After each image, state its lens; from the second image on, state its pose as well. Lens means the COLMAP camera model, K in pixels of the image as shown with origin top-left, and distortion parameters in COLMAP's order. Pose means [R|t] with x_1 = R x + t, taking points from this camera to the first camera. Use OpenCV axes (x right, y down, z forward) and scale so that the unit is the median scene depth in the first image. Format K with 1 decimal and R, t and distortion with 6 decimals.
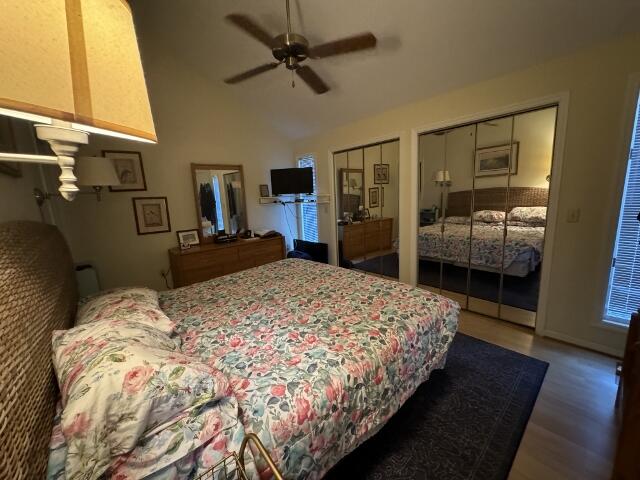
lens RADIAL K [[256.6, 0, 318.1], [0, 256.6, 242.0], [0, 0, 1]] dist [0.000370, 0.000081]
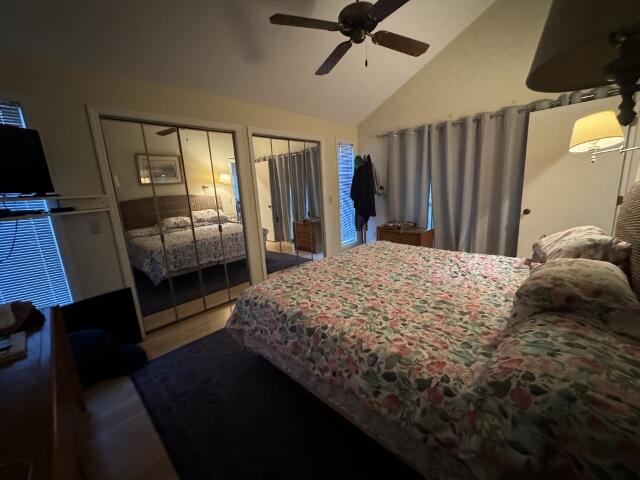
lens RADIAL K [[256.6, 0, 318.5], [0, 256.6, 237.1], [0, 0, 1]] dist [0.000370, 0.000081]
pose [[-0.097529, -0.137431, 0.985698, -0.462890], [0.232872, 0.959774, 0.156858, -0.078158], [-0.967605, 0.244840, -0.061602, 0.577378]]
